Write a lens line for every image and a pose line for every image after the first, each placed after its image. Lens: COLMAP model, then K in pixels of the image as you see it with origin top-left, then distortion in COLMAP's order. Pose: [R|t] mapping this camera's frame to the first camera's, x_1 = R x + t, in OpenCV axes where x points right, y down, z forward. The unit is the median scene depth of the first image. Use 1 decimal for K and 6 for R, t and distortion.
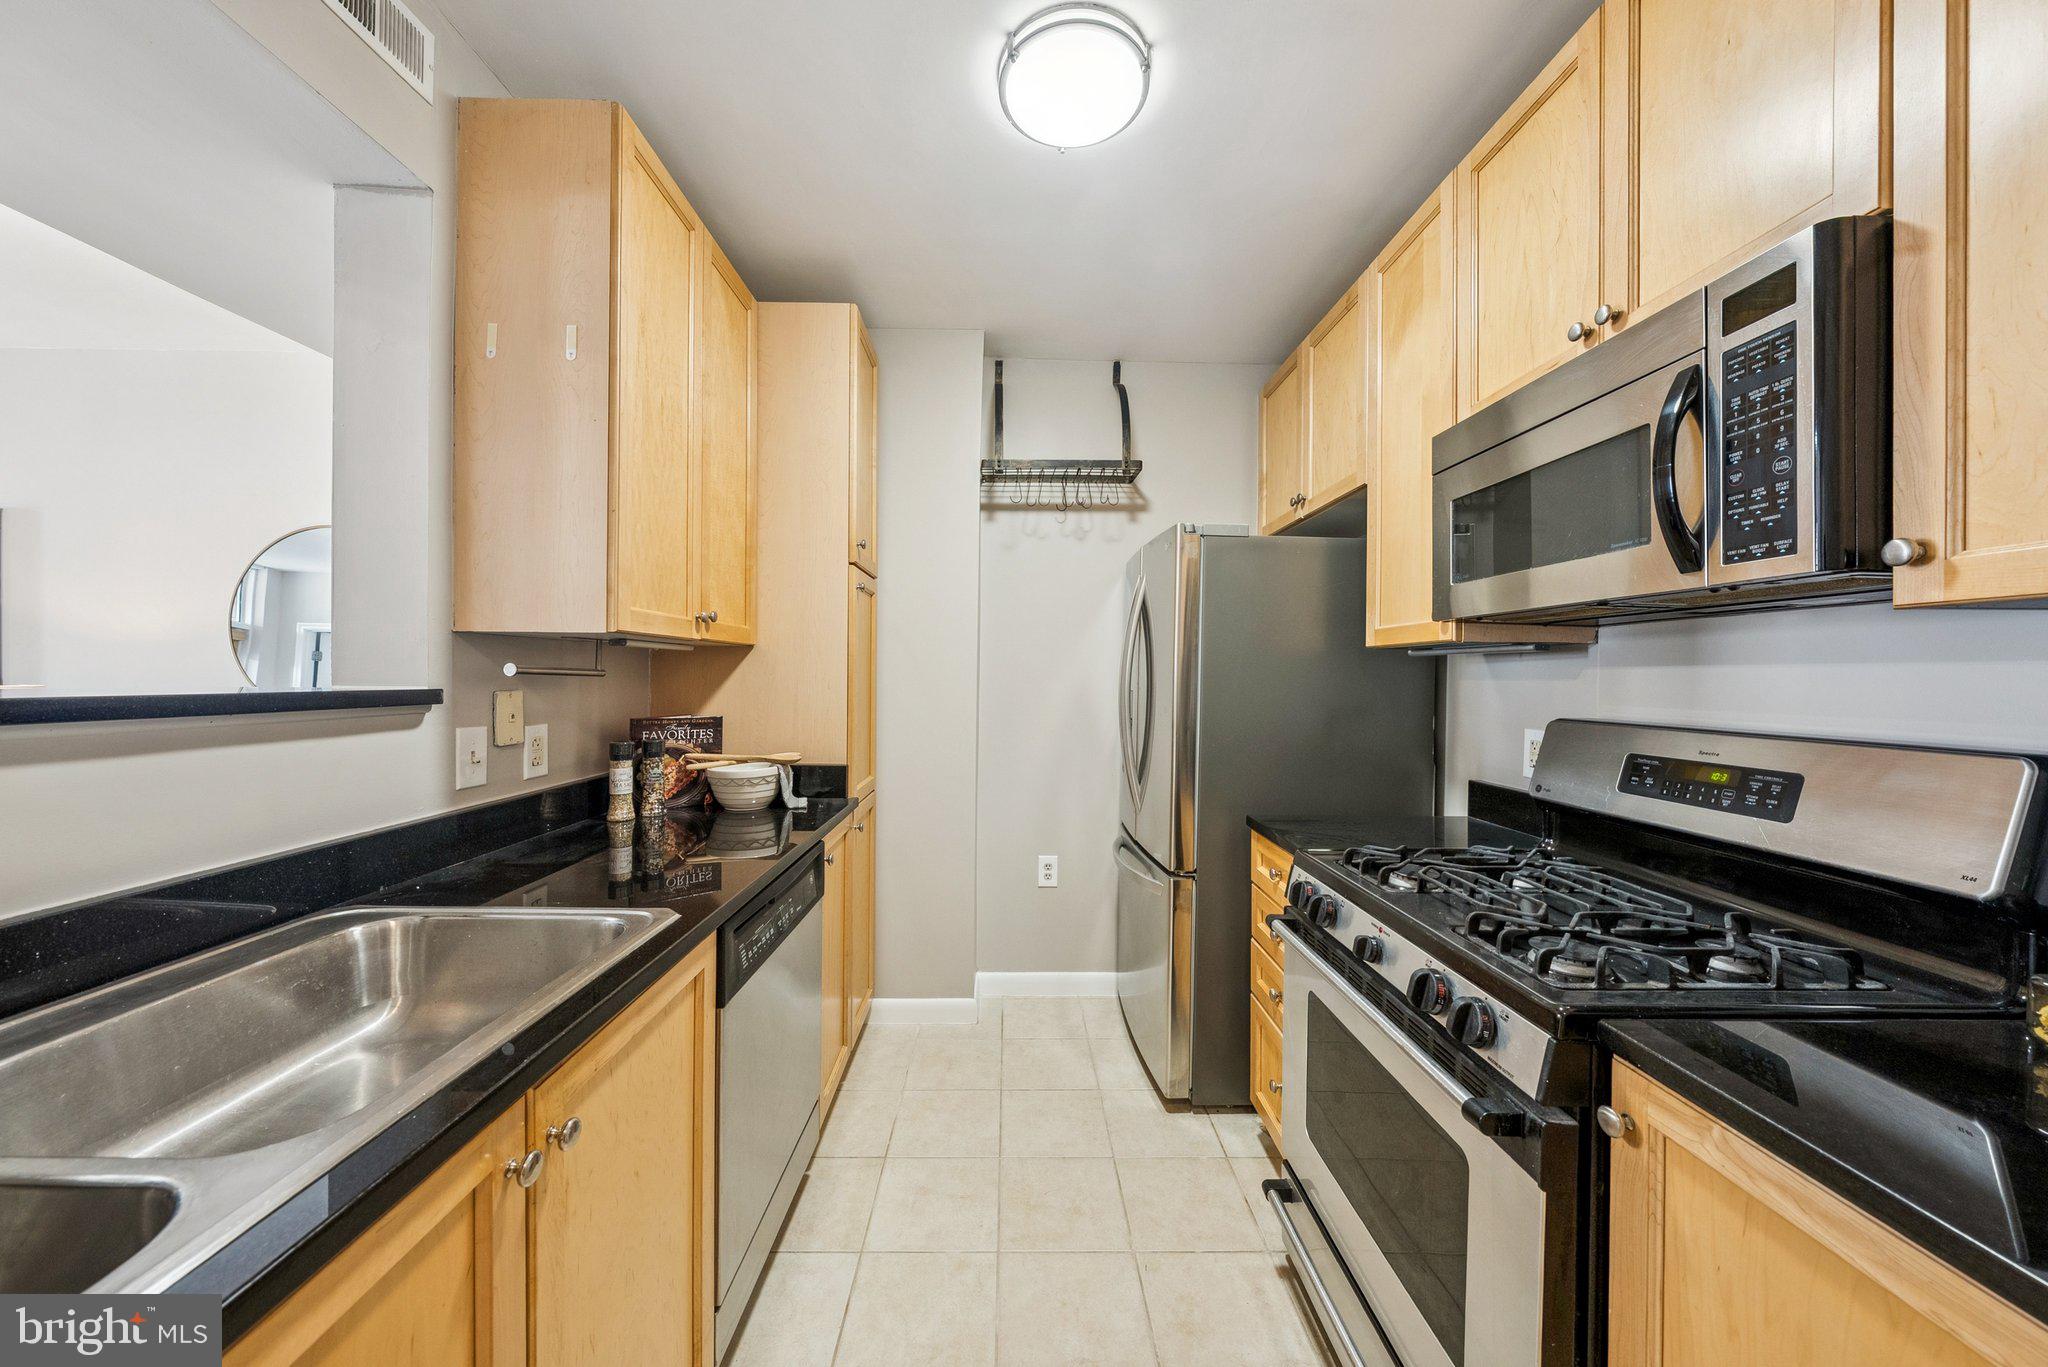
lens RADIAL K [[696.7, 0, 1019.4], [0, 696.7, 675.2], [0, 0, 1]] dist [0.002300, -0.000389]
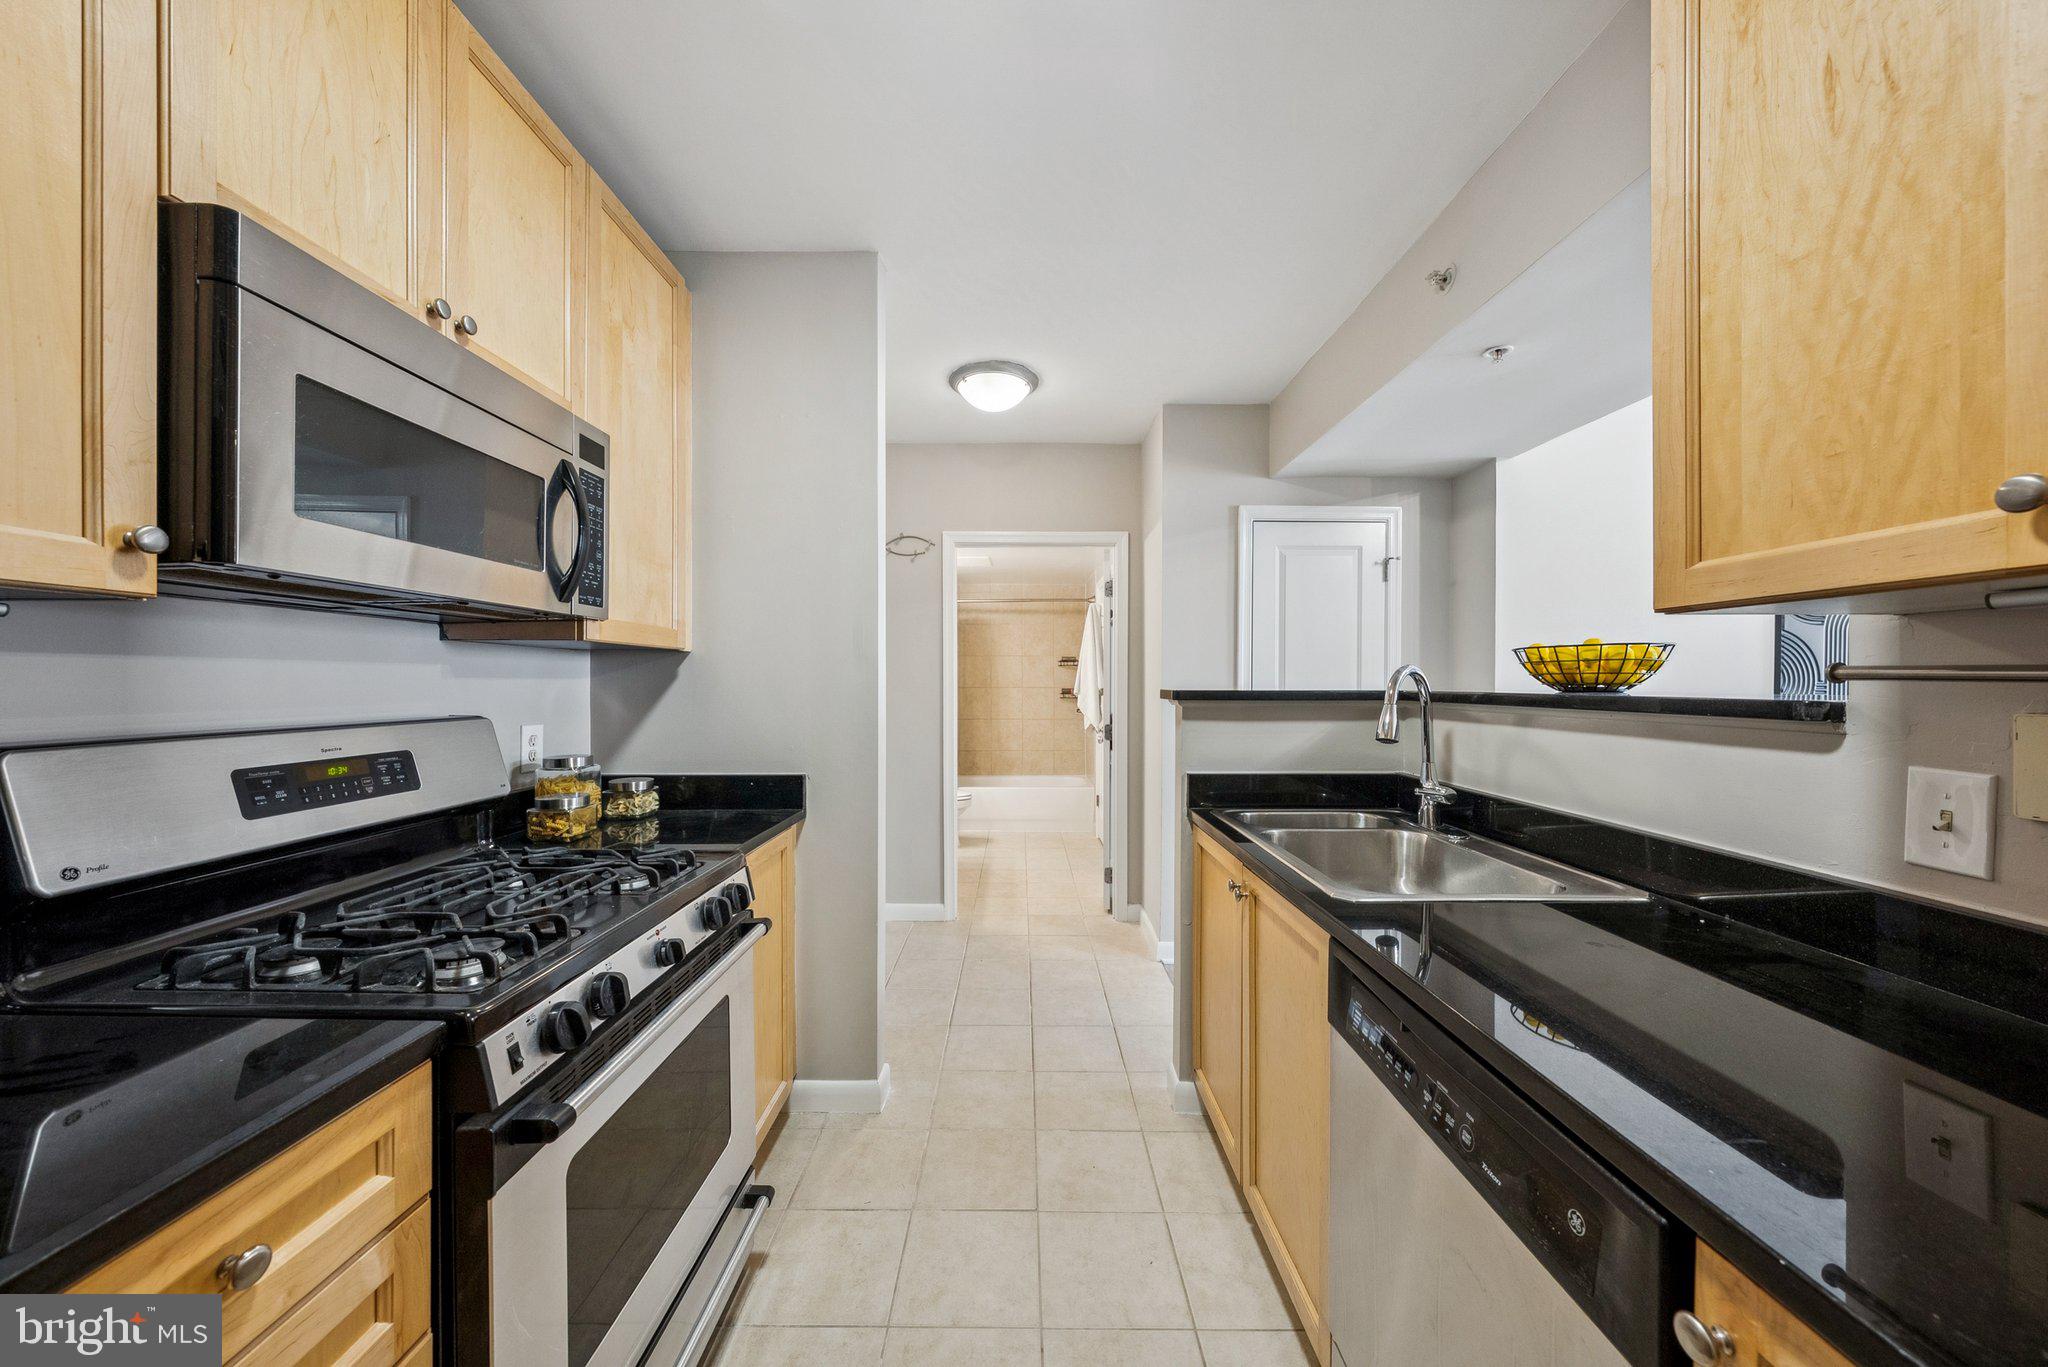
lens RADIAL K [[696.7, 0, 1020.7], [0, 696.7, 685.4], [0, 0, 1]] dist [0.002300, -0.000389]
pose [[-0.999866, -0.008140, 0.014221, -0.003355], [-0.008068, 0.999954, 0.005142, 0.006069], [-0.014263, 0.005026, -0.999886, 1.507207]]
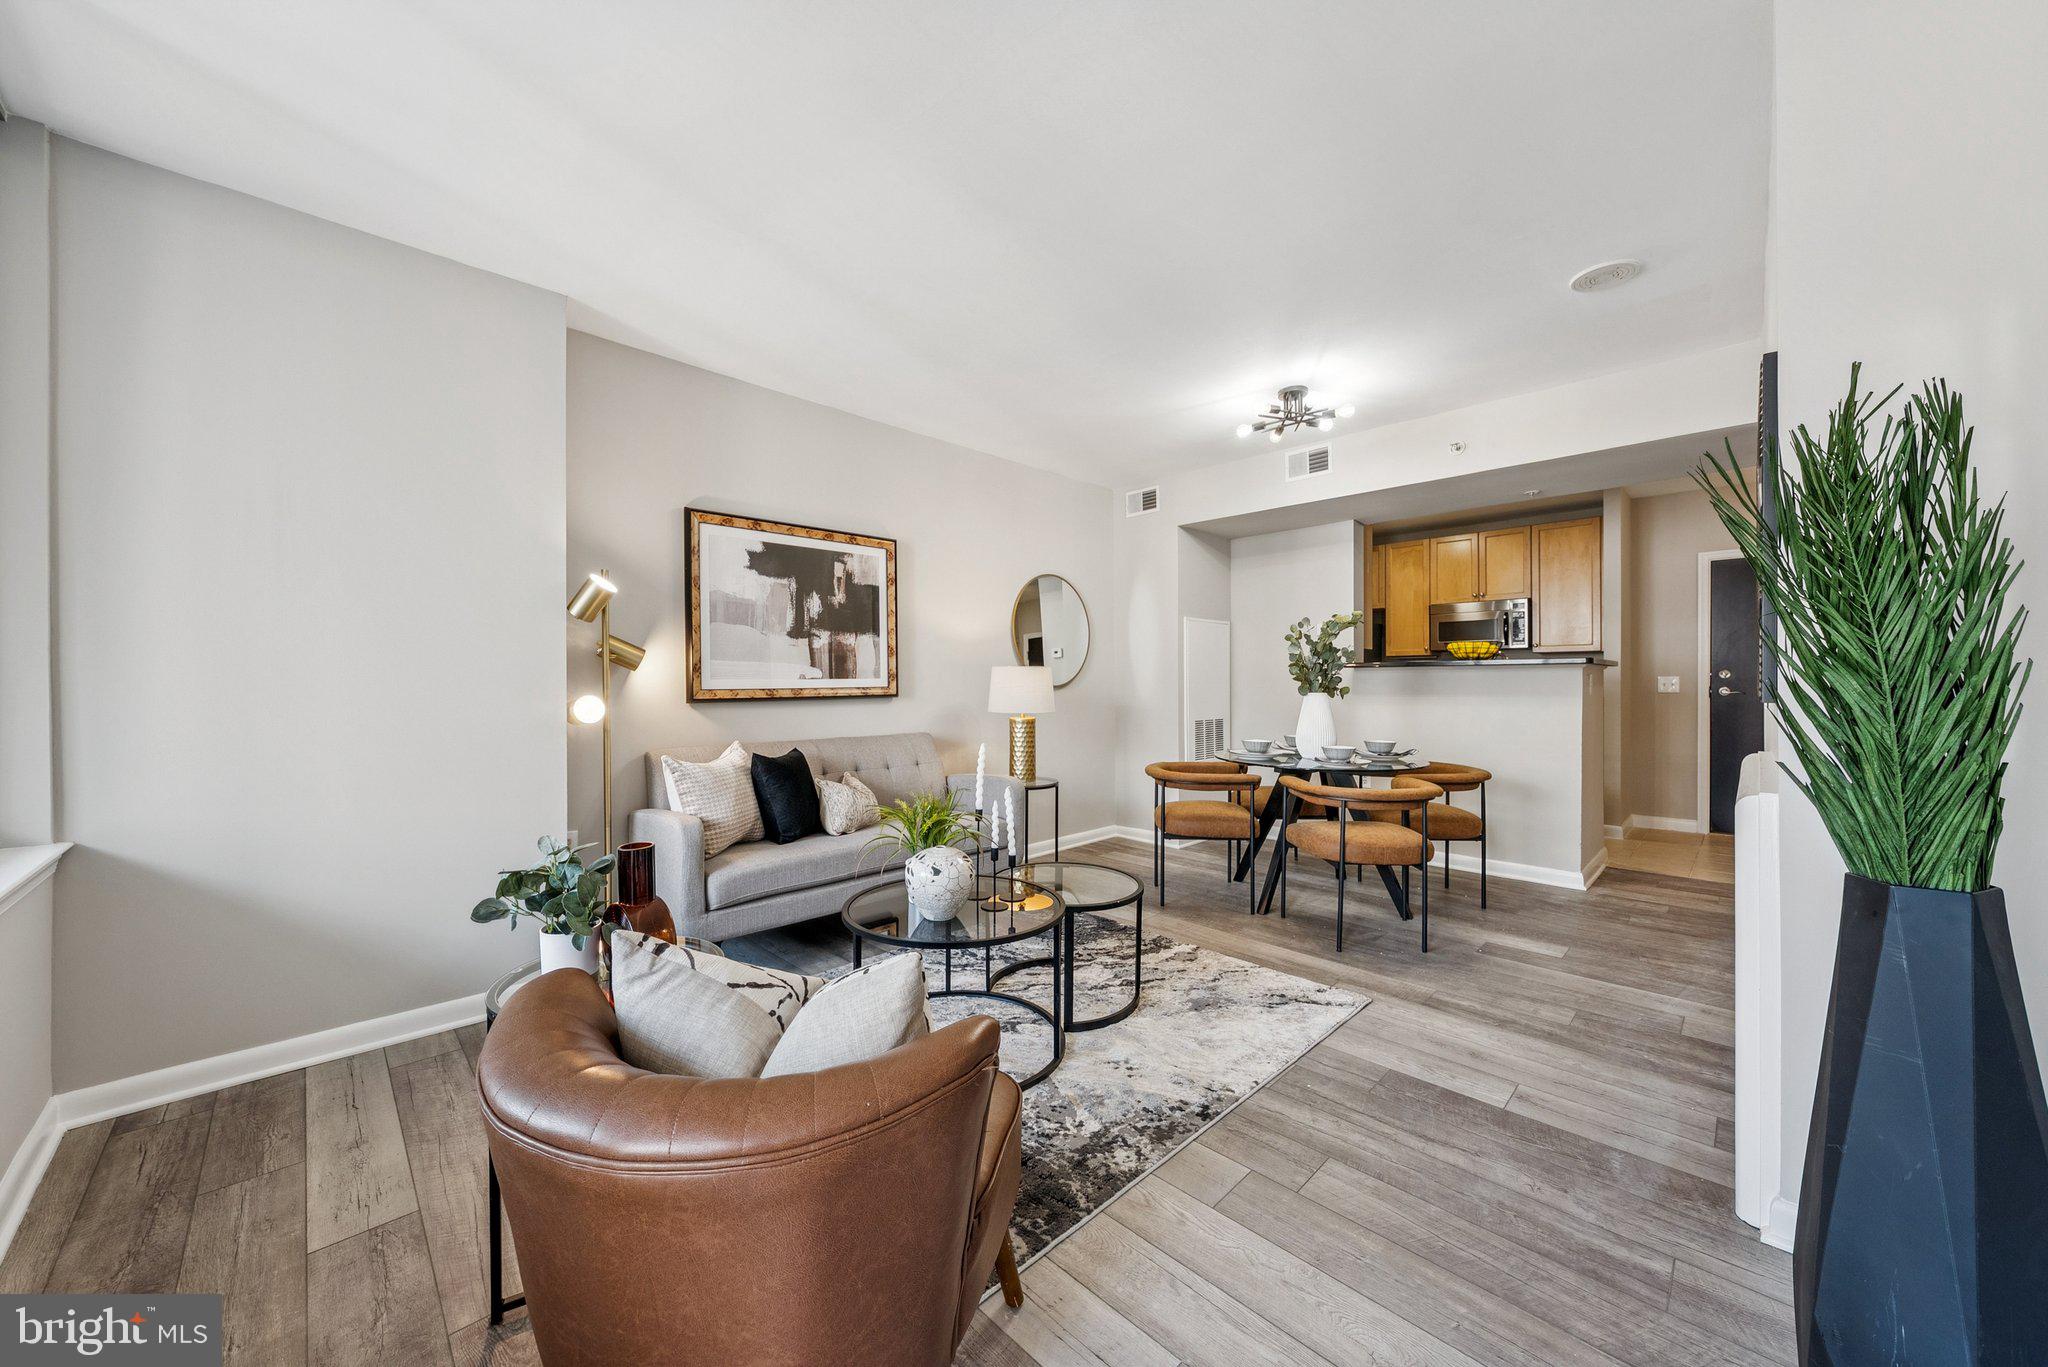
lens RADIAL K [[720.5, 0, 1019.3], [0, 720.5, 687.3], [0, 0, 1]] dist [-0.000667, 0.000166]
pose [[0.722050, -0.016989, 0.691633, -4.037765], [0.009577, 0.999848, 0.014562, 0.056260], [-0.691775, -0.003891, 0.722103, -0.381343]]
